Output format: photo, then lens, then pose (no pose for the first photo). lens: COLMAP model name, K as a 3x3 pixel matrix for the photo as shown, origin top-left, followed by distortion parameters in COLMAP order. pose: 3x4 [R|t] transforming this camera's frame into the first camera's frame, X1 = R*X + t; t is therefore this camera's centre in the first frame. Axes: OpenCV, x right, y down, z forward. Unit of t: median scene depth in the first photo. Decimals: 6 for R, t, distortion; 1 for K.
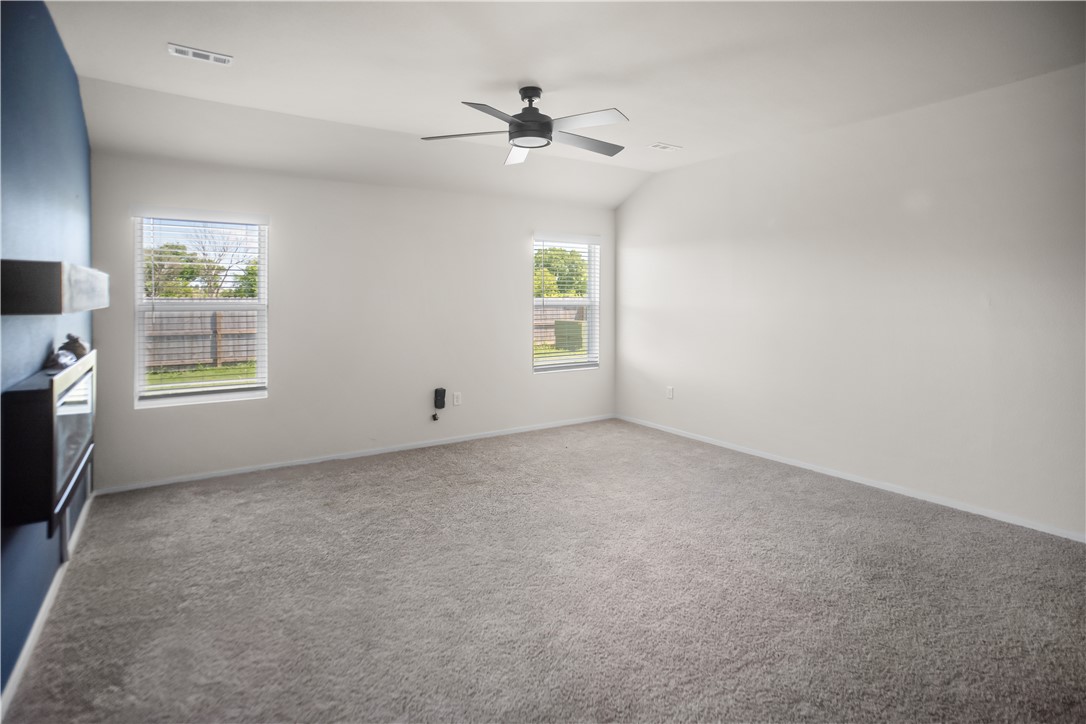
lens RADIAL K [[563.1, 0, 545.4], [0, 563.1, 318.7], [0, 0, 1]] dist [-0.071647, 0.043337]
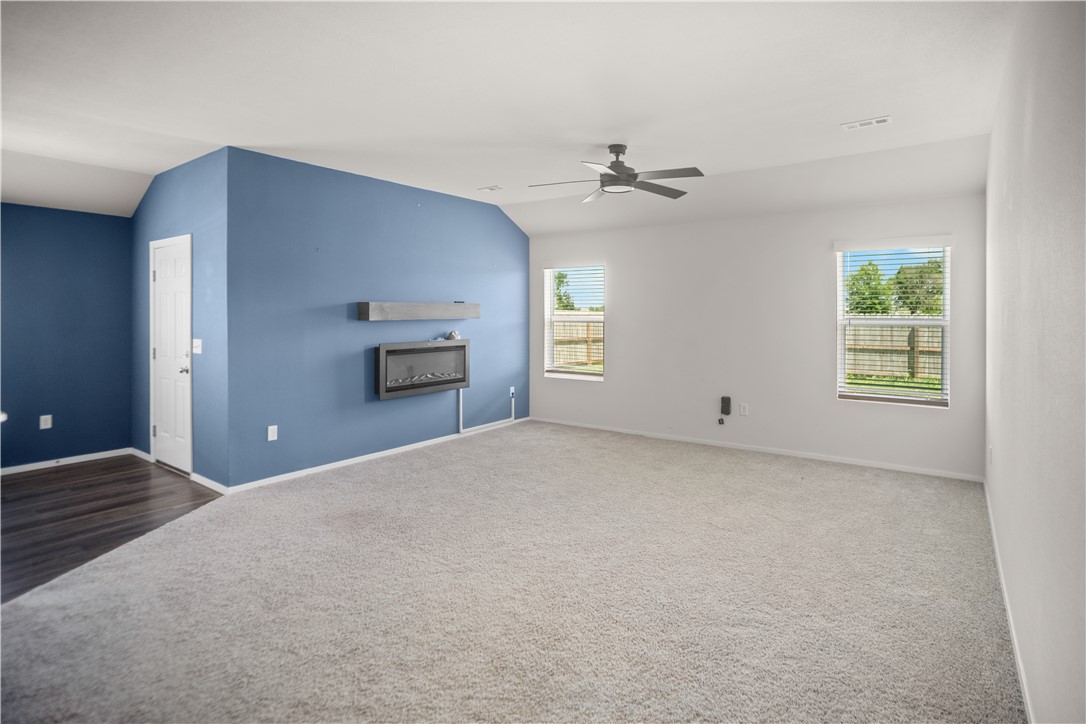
lens RADIAL K [[563.1, 0, 545.4], [0, 563.1, 318.7], [0, 0, 1]] dist [-0.071647, 0.043337]
pose [[0.350830, 0.012077, -0.936361, 0.714421], [-0.037397, 0.999300, -0.001123, -0.014741], [0.935692, 0.035411, 0.351036, 0.272371]]
